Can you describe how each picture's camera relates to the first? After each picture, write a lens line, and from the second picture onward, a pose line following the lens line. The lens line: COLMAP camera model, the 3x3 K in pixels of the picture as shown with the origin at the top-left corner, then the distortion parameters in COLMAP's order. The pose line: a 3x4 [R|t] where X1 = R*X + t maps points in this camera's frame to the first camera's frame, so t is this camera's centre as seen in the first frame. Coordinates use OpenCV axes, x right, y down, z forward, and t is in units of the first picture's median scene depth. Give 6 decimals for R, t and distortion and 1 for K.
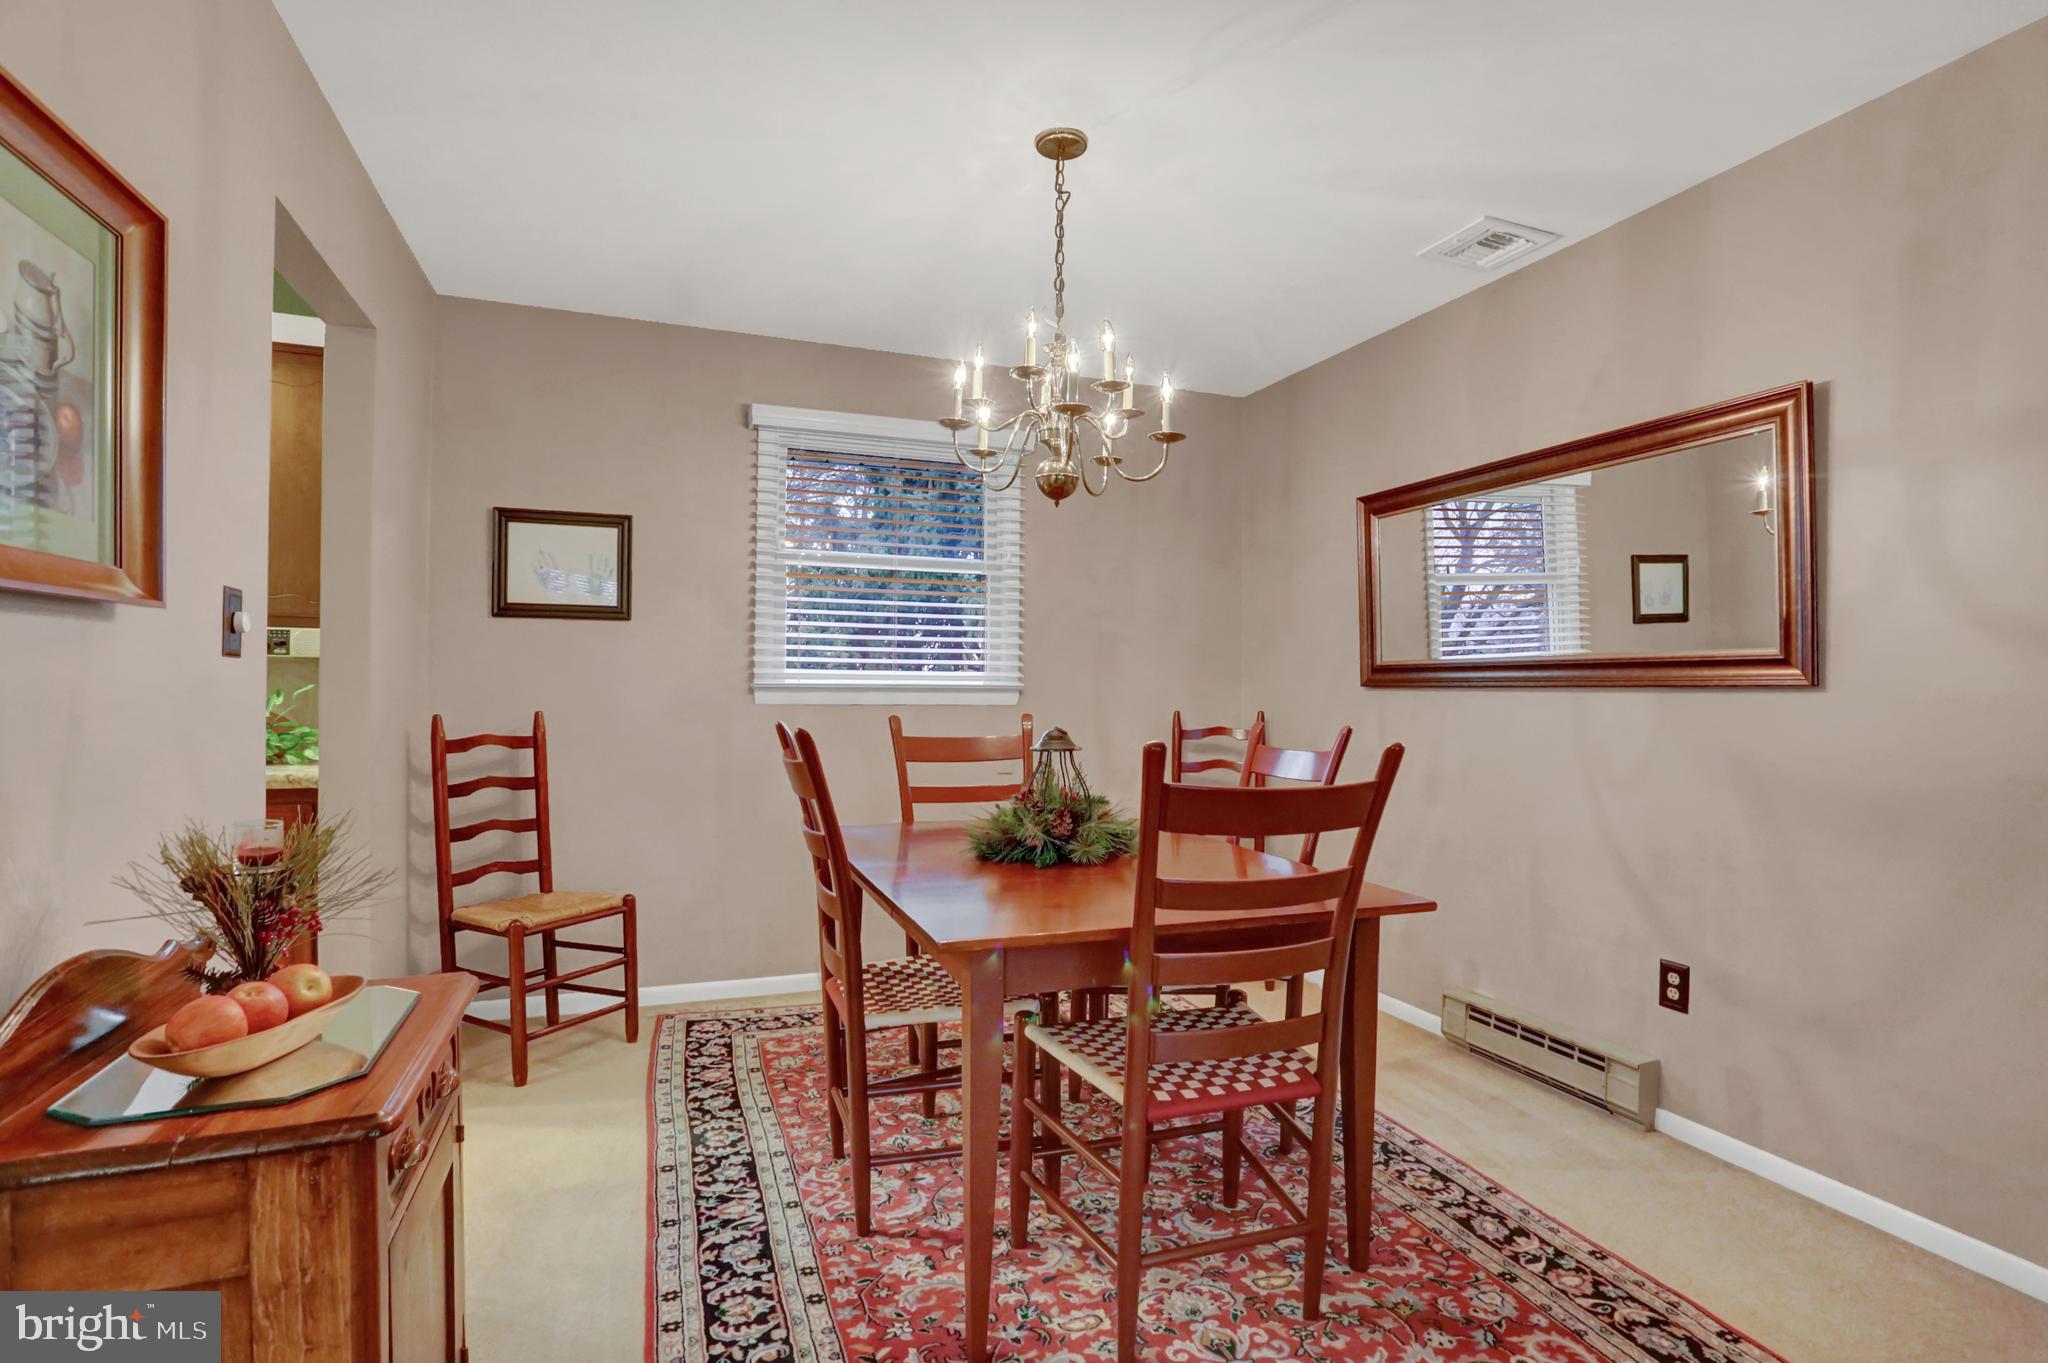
lens RADIAL K [[1016.3, 0, 1045.3], [0, 1016.3, 681.6], [0, 0, 1]] dist [-0.074857, 0.036513]
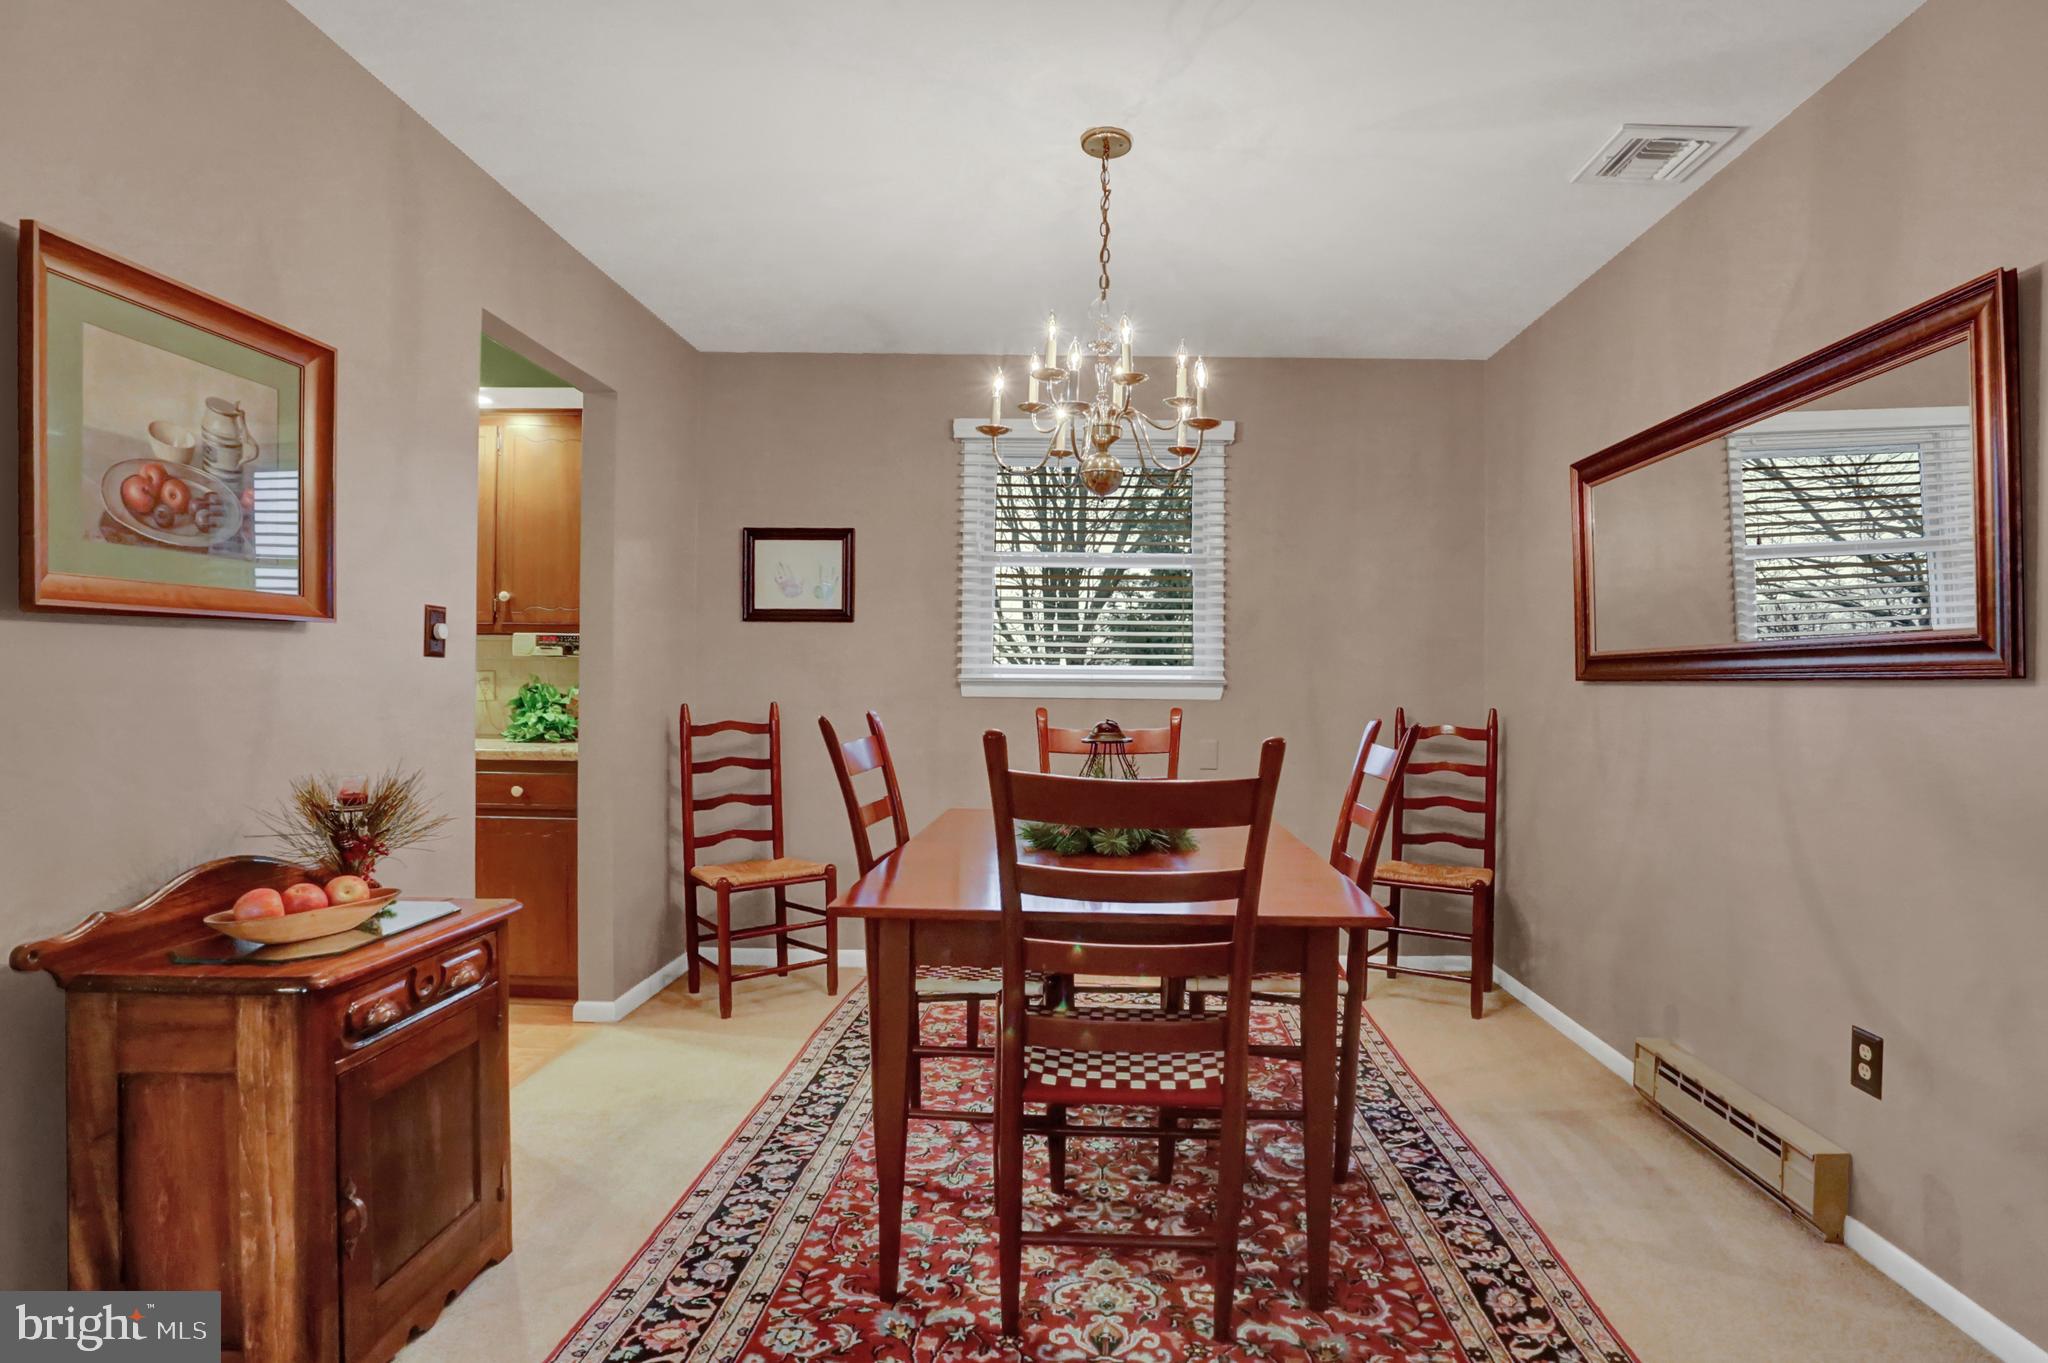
lens RADIAL K [[1041.2, 0, 1084.7], [0, 1041.2, 677.9], [0, 0, 1]] dist [-0.077084, 0.037812]
pose [[0.926681, -0.001262, -0.375847, 0.376049], [0.000970, 0.999999, -0.000964, 0.004367], [0.375848, 0.000529, 0.926681, 0.031687]]
